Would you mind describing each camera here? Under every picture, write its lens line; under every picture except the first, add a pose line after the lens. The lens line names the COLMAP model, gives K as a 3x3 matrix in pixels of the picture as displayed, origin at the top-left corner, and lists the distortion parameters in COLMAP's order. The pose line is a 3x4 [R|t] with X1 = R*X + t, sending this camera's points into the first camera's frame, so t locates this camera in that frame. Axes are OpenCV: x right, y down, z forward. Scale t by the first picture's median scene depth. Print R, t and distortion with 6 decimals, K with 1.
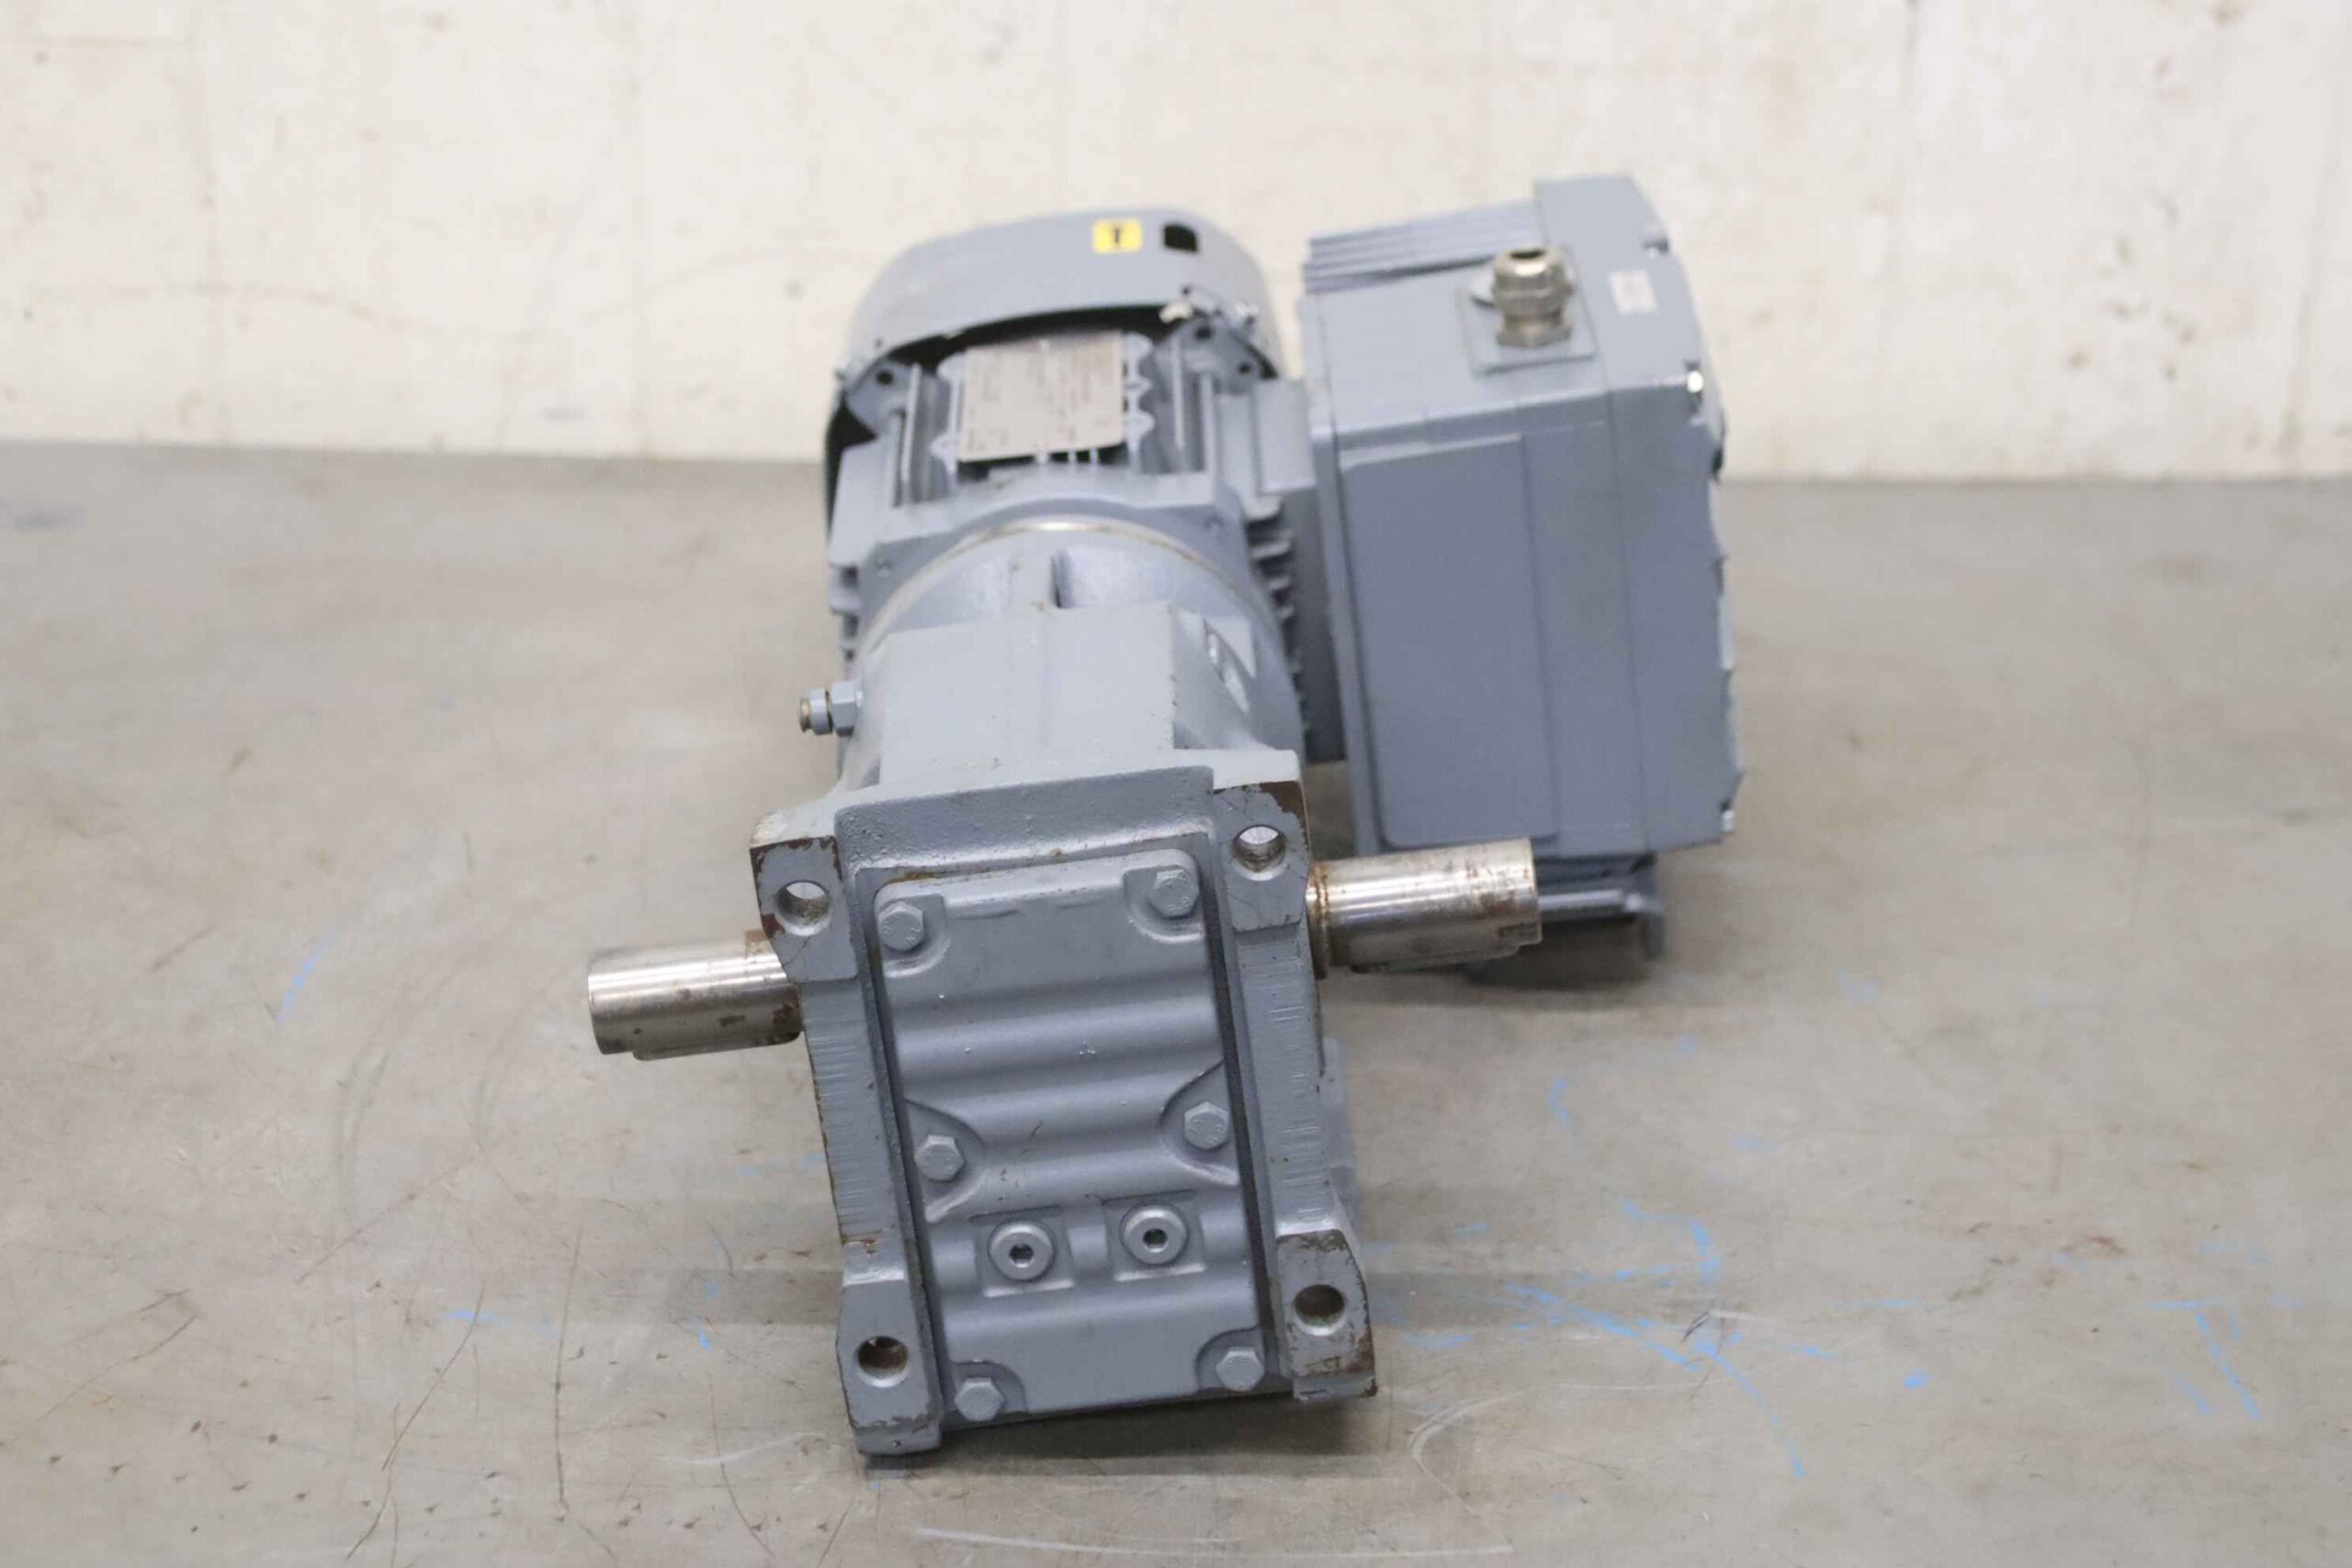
lens RADIAL K [[4721.5, 0, 1176.0], [0, 4721.5, 784.0], [0, 0, 1]] dist [0.050633, 2.217176]
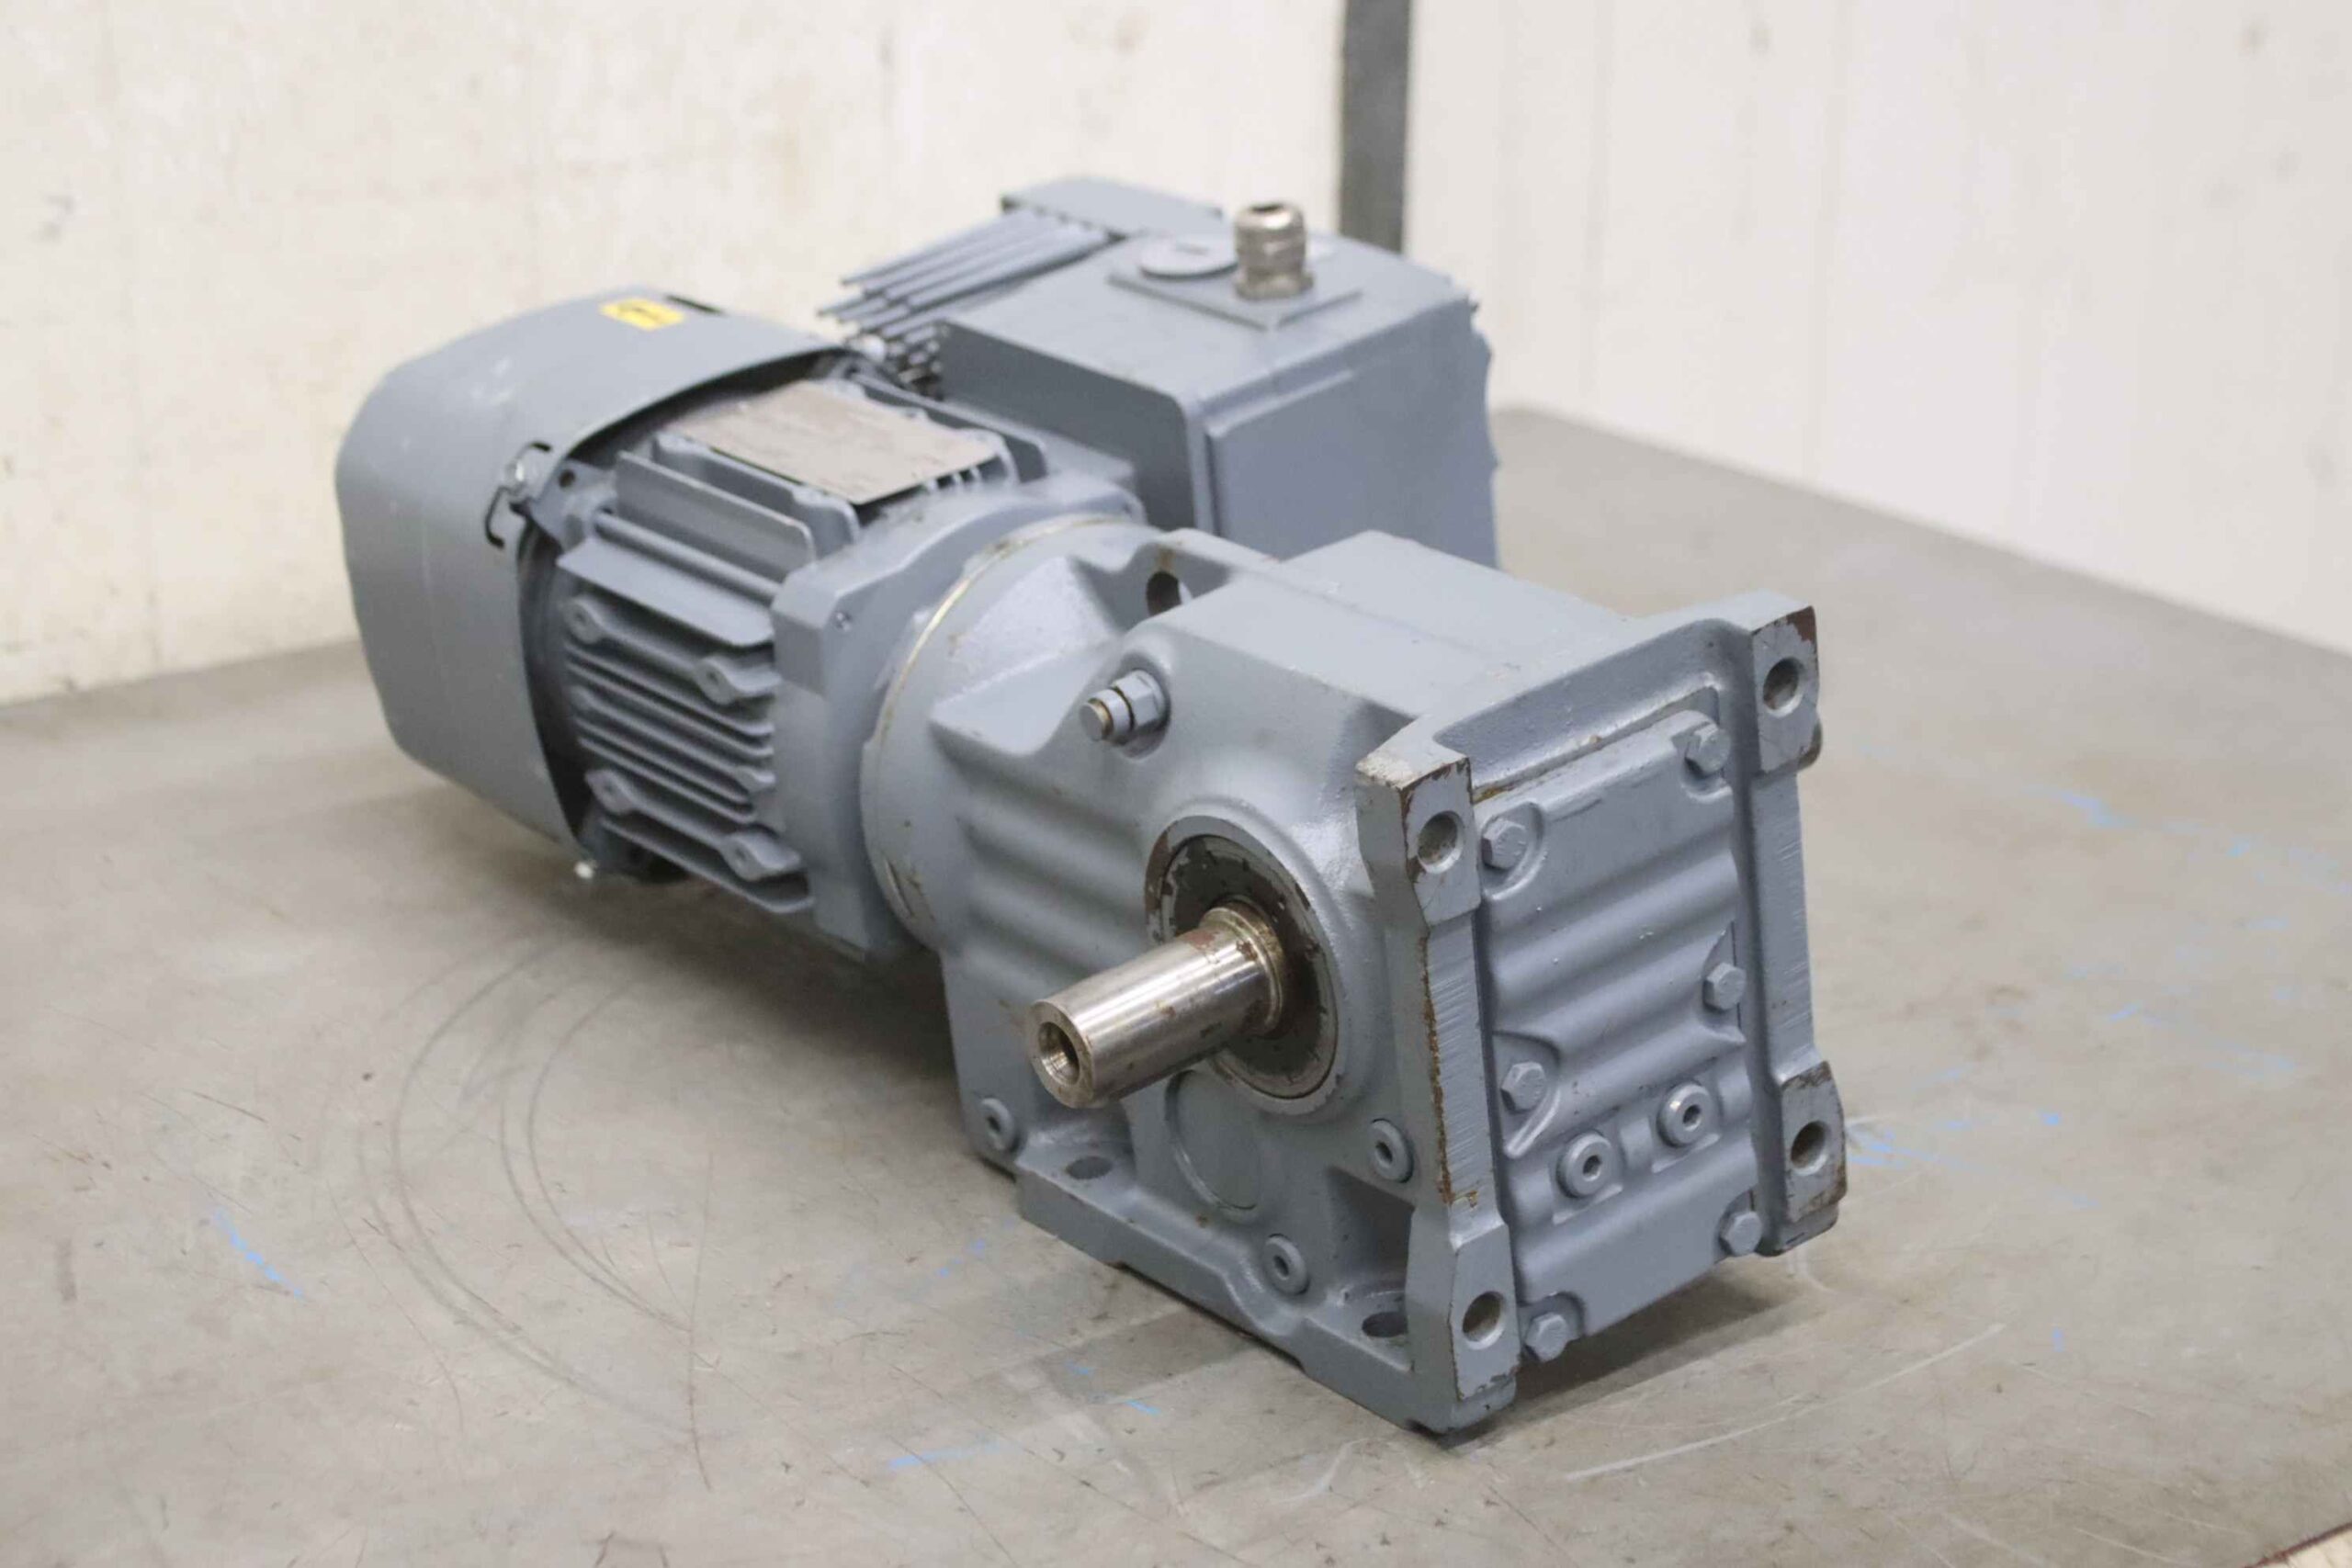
lens RADIAL K [[4685.1, 0, 1176.0], [0, 4685.1, 784.0], [0, 0, 1]] dist [-0.000224, 2.339611]
pose [[0.796057, -0.212539, 0.566675, -0.627756], [0.254918, 0.966952, 0.004563, -0.002964], [-0.548917, 0.140823, 0.823929, 0.238668]]
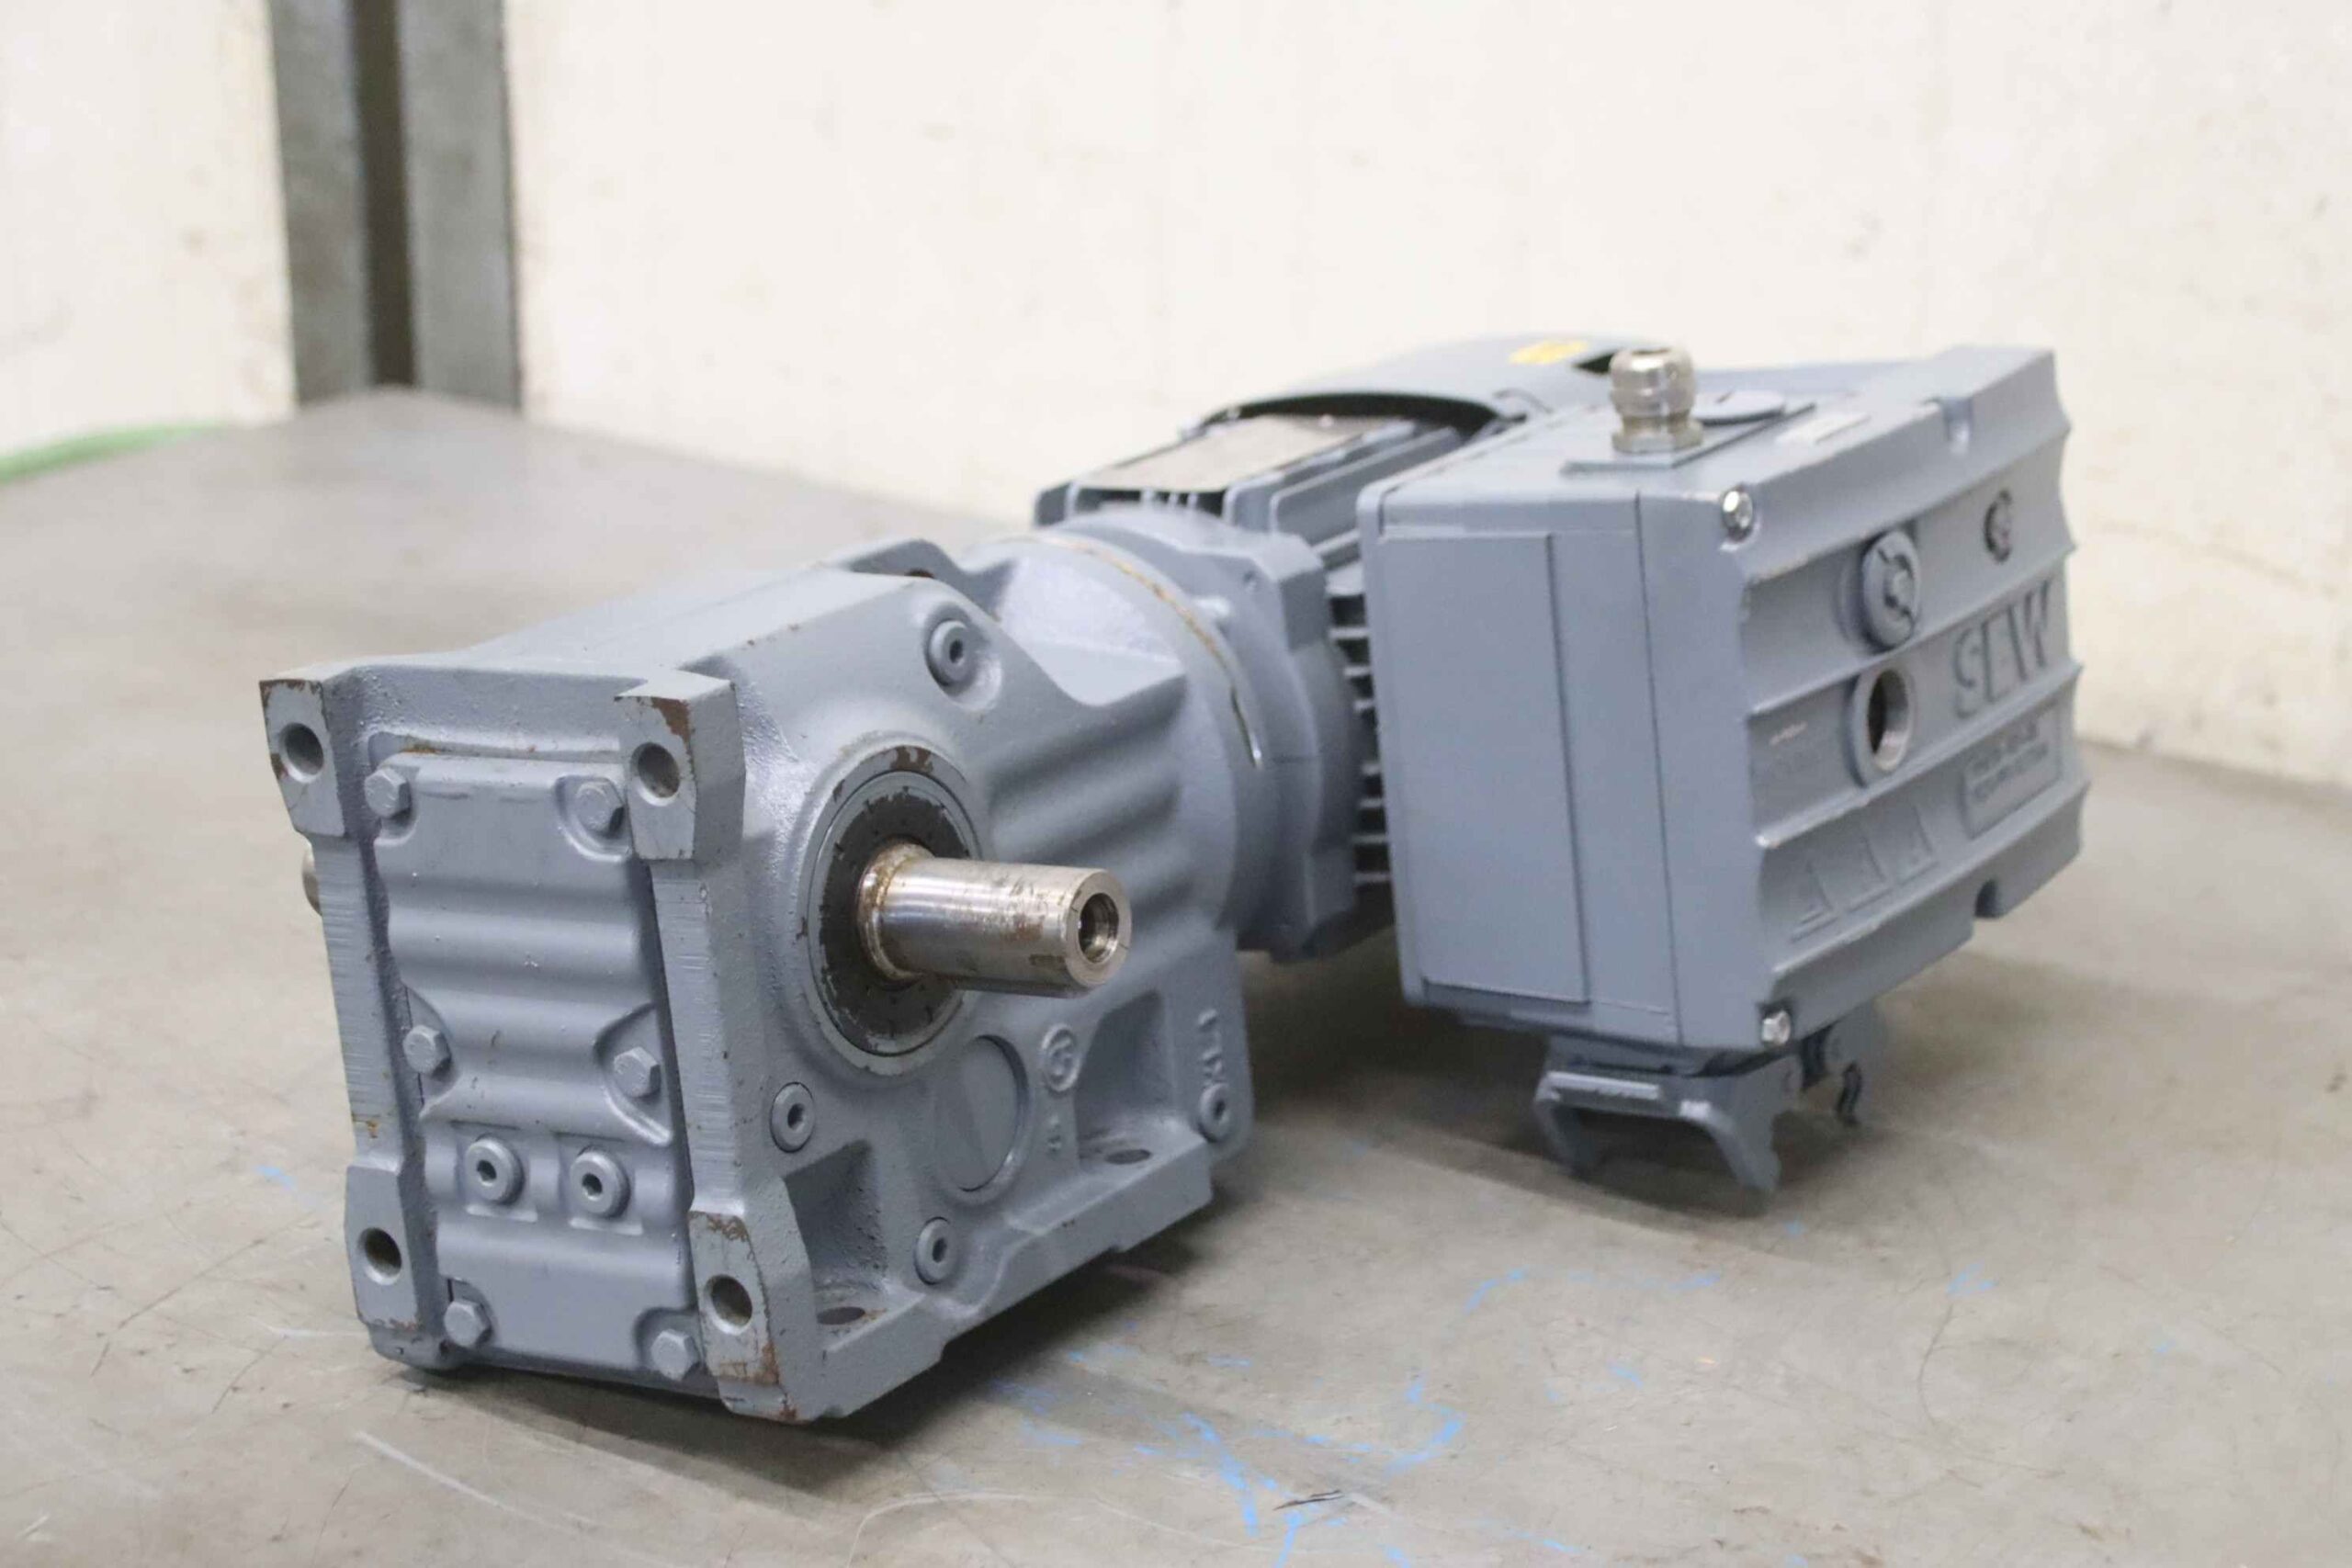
lens RADIAL K [[4685.1, 0, 1176.0], [0, 4685.1, 784.0], [0, 0, 1]] dist [-0.000224, 2.339611]
pose [[0.820549, 0.172643, -0.544880, 0.586421], [-0.231349, 0.972031, -0.040410, 0.028799], [0.522663, 0.159216, 0.837540, 0.258608]]
